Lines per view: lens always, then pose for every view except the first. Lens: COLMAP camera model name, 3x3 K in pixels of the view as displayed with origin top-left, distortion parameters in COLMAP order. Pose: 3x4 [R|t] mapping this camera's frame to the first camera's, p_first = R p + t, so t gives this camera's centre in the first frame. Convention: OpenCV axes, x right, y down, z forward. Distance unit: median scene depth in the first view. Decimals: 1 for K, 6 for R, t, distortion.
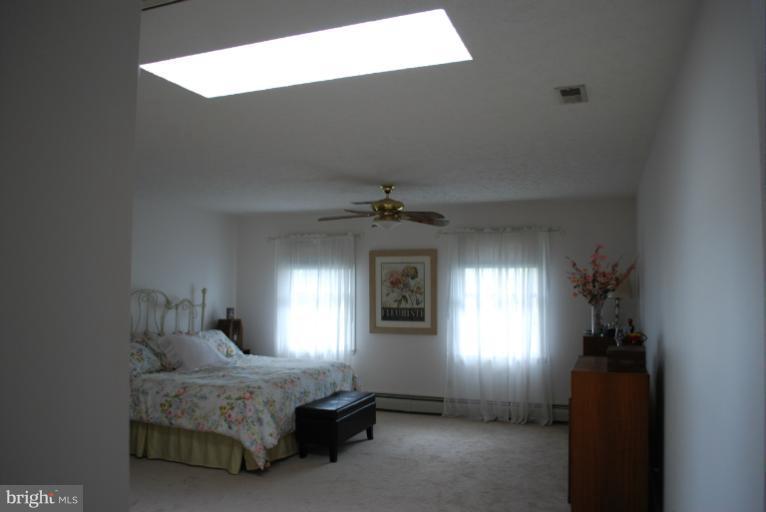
lens RADIAL K [[600.8, 0, 379.6], [0, 600.8, 257.0], [0, 0, 1]] dist [-0.084587, 0.010924]
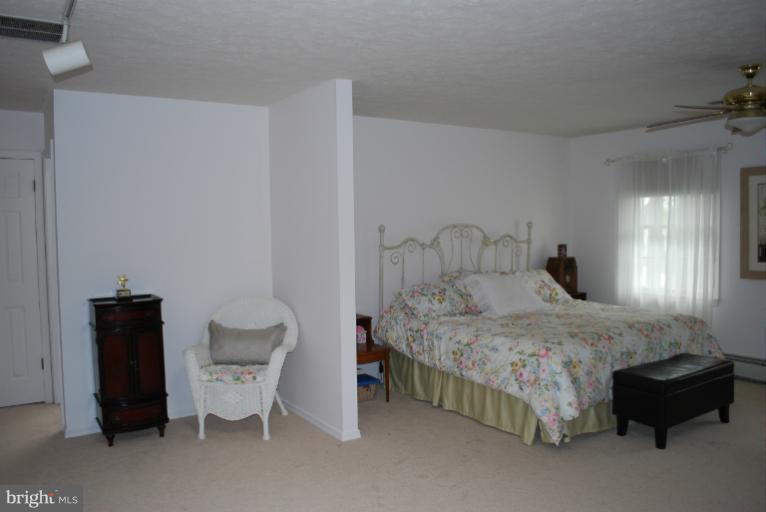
lens RADIAL K [[600.8, 0, 379.6], [0, 600.8, 257.0], [0, 0, 1]] dist [-0.084587, 0.010924]
pose [[0.809993, 0.016551, -0.586206, 0.064887], [0.044765, 0.994940, 0.089946, 0.020412], [0.584728, -0.099097, 0.805154, 0.218536]]
